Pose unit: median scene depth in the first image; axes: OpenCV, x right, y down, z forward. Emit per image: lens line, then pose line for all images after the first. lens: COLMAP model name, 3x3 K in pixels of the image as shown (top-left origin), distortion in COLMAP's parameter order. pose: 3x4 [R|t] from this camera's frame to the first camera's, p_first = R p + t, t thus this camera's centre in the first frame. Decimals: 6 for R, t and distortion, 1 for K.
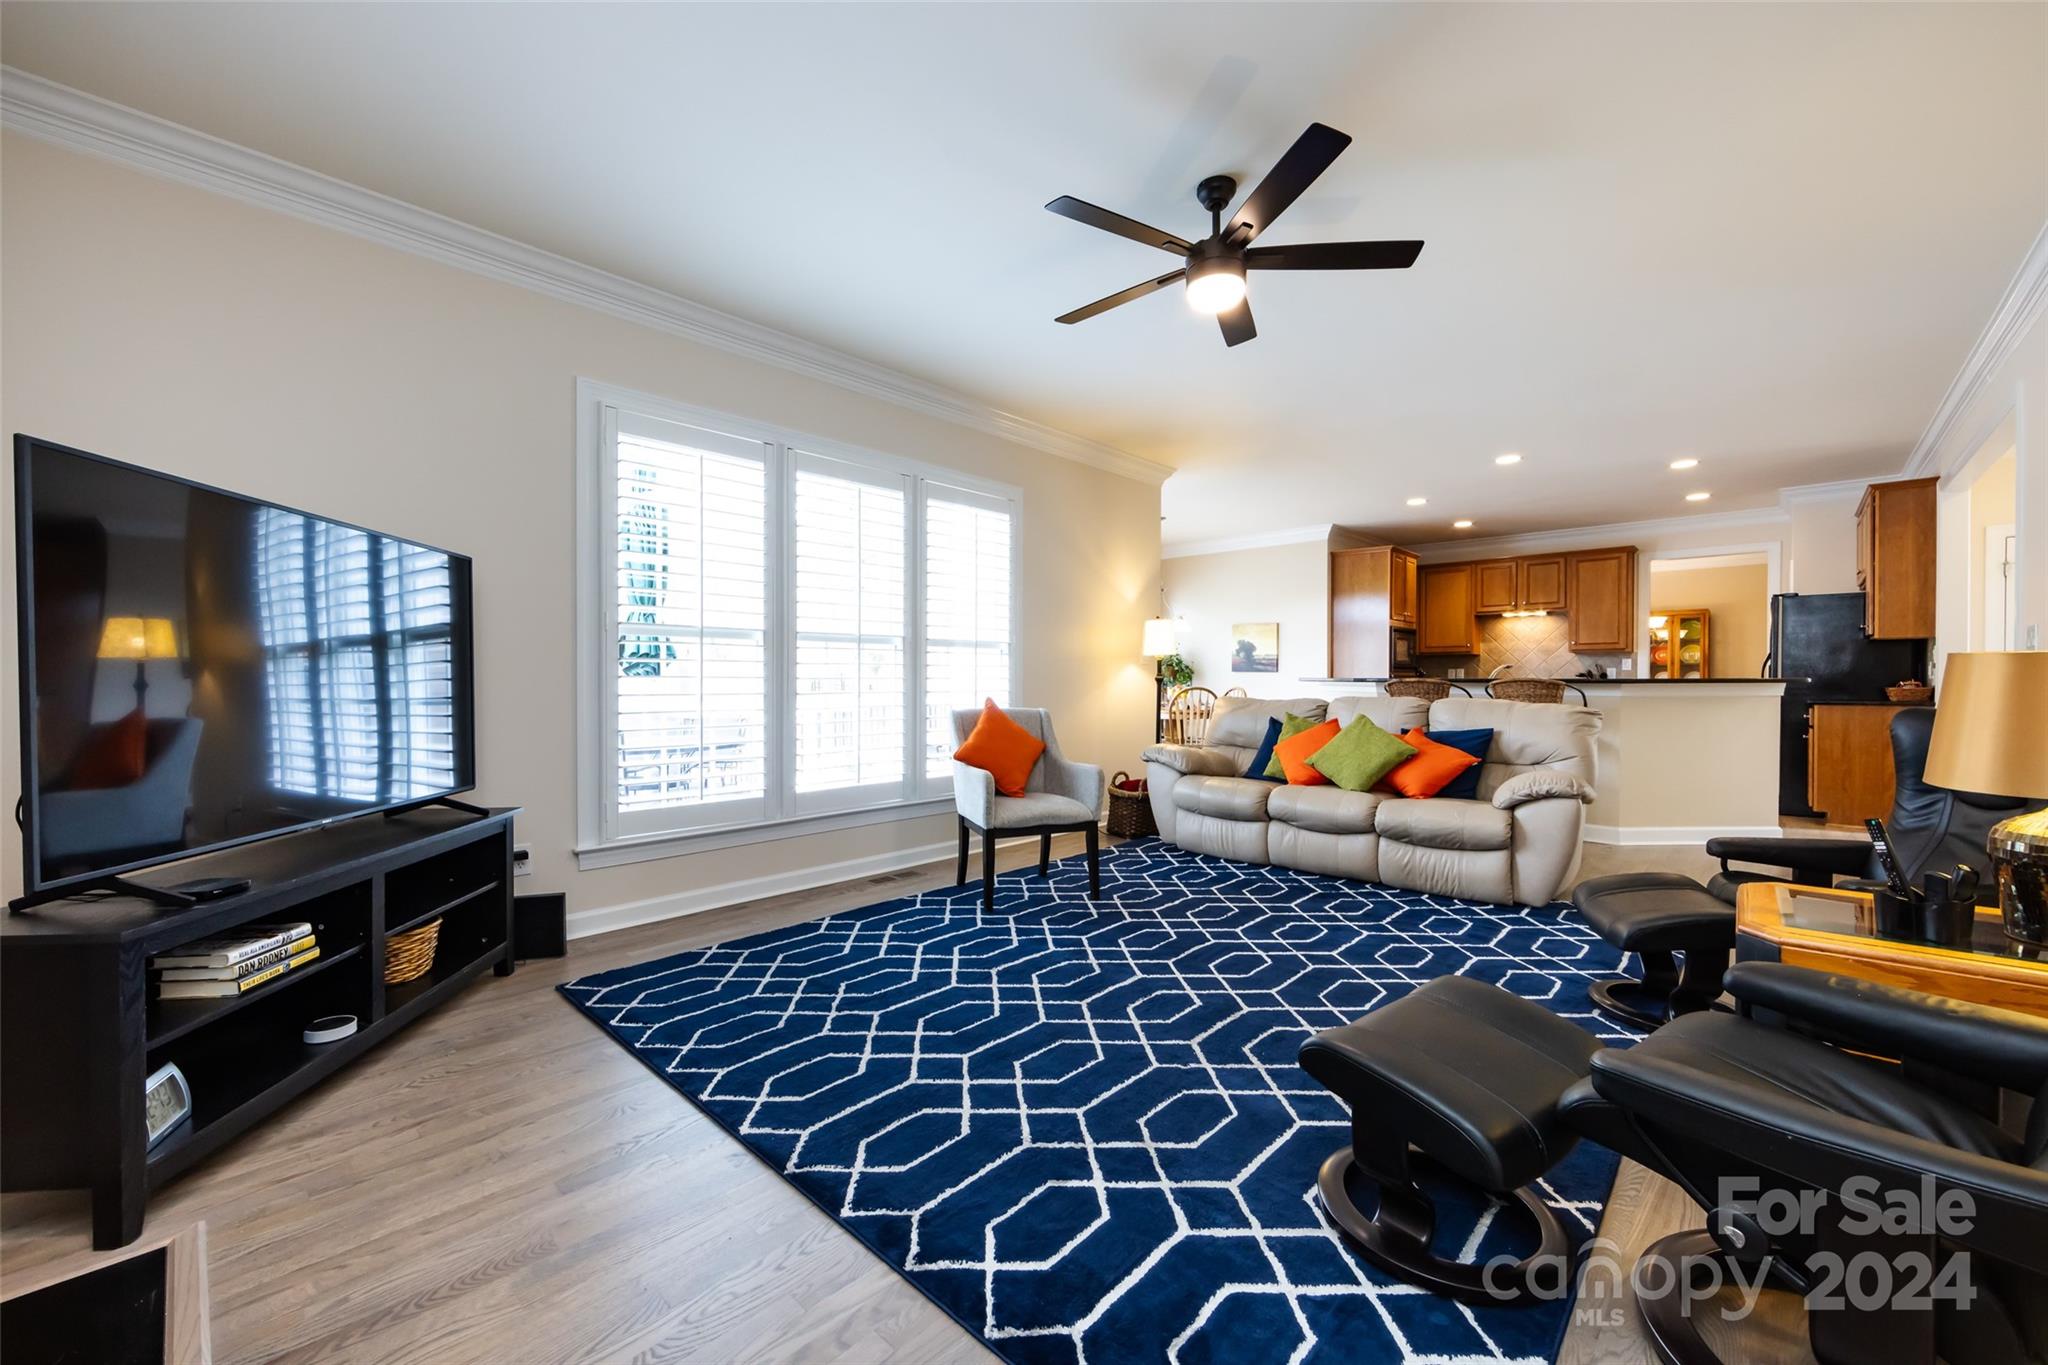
lens RADIAL K [[821.6, 0, 1018.2], [0, 821.6, 679.8], [0, 0, 1]] dist [0.000433, 0.000020]
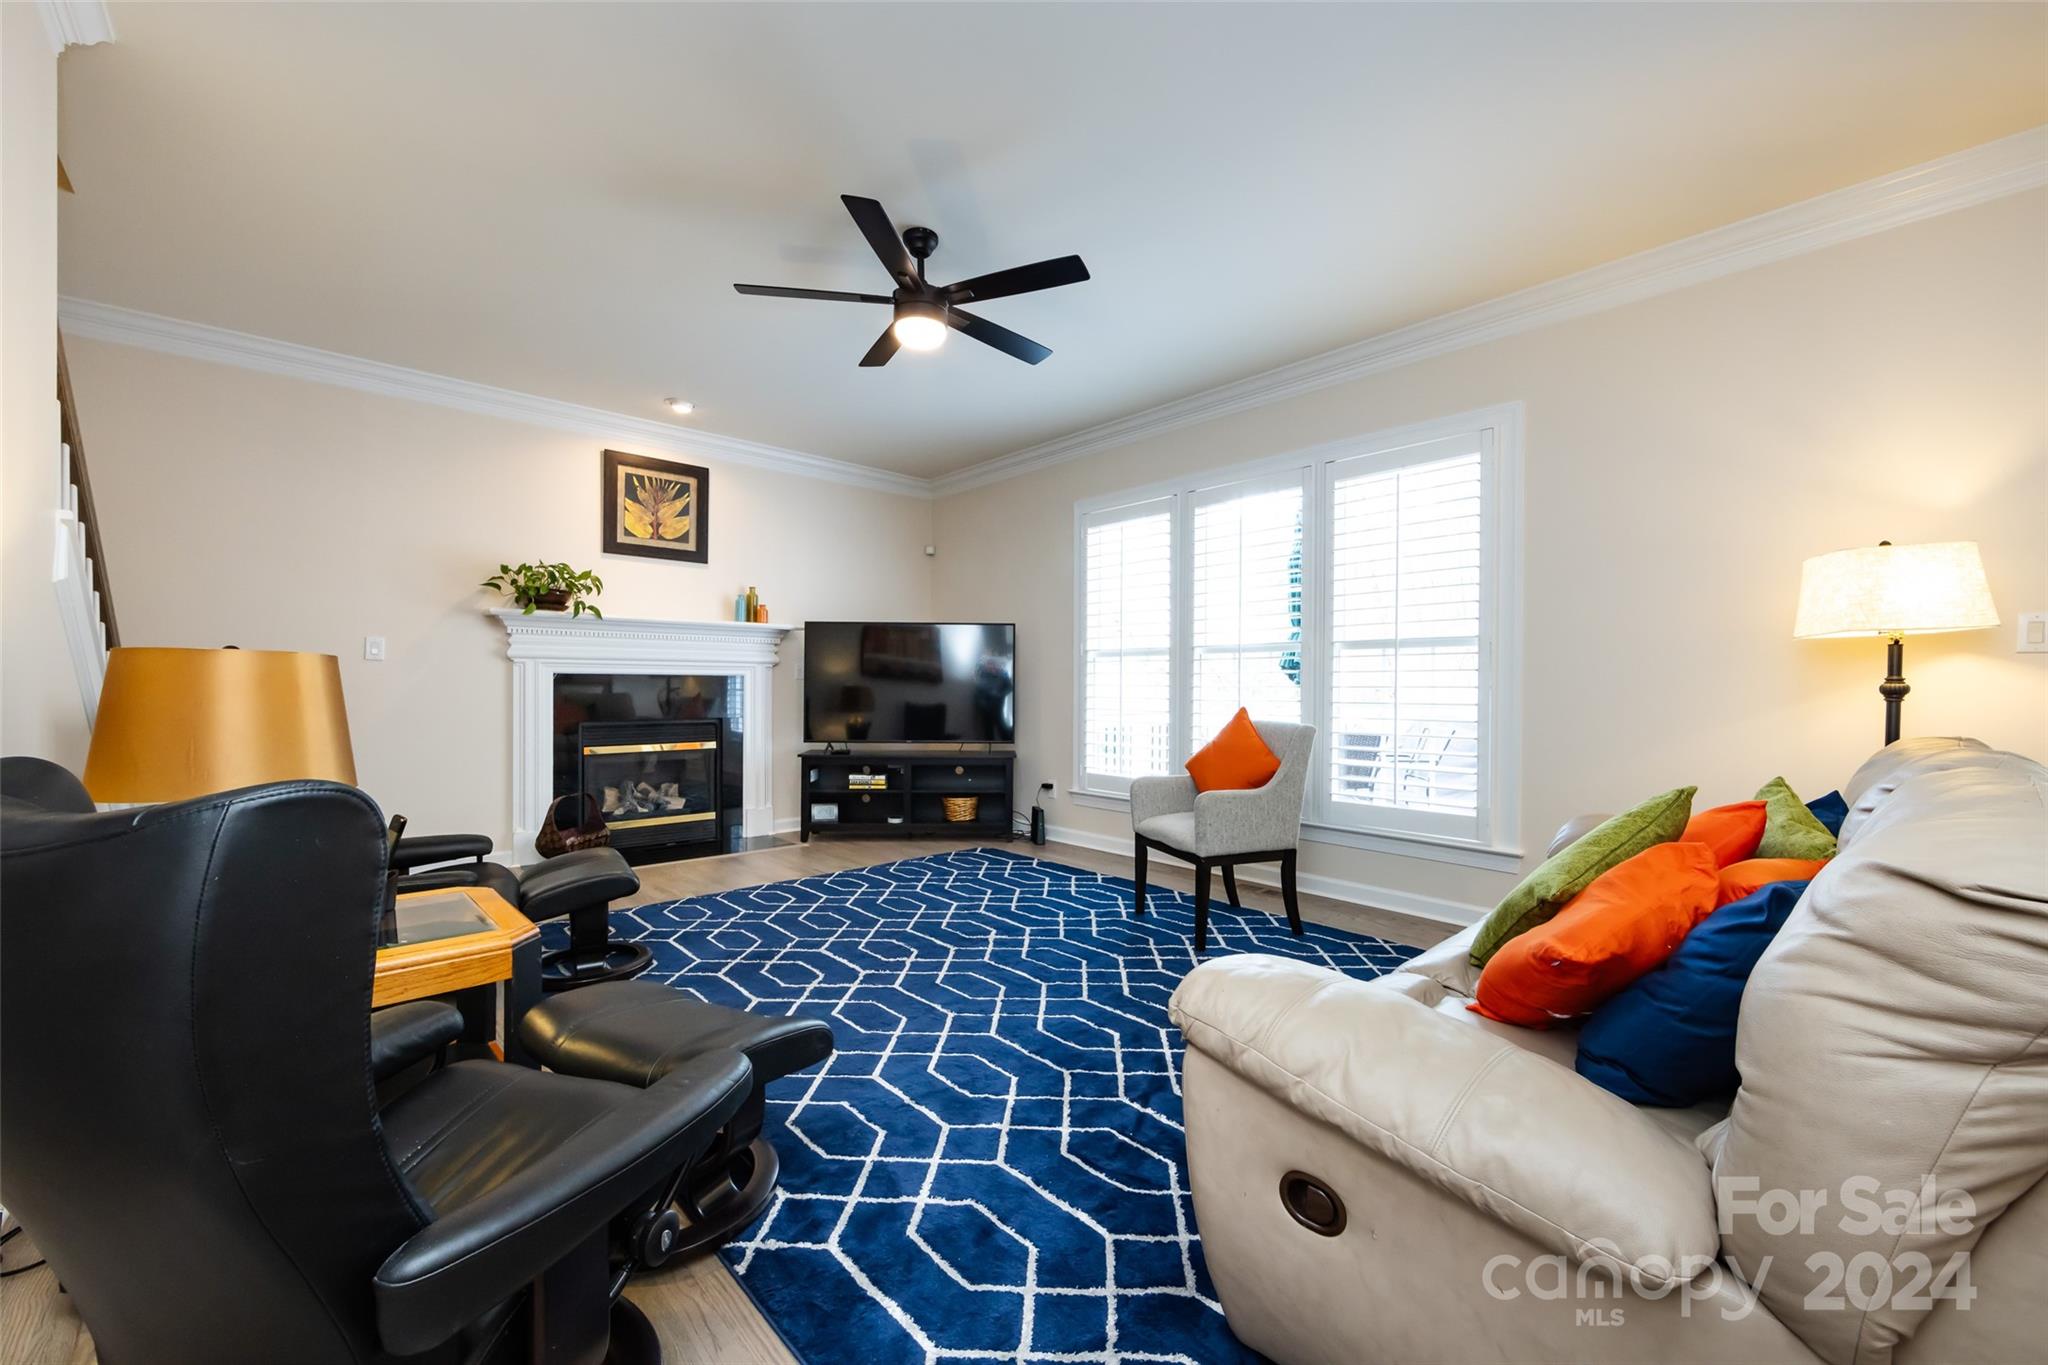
lens RADIAL K [[821.6, 0, 1017.9], [0, 821.6, 691.0], [0, 0, 1]] dist [0.000433, 0.000020]
pose [[-0.095023, 0.000417, -0.995475, 0.947988], [-0.012147, 0.999925, 0.001578, 0.005563], [0.995401, 0.012242, -0.095011, 0.898597]]
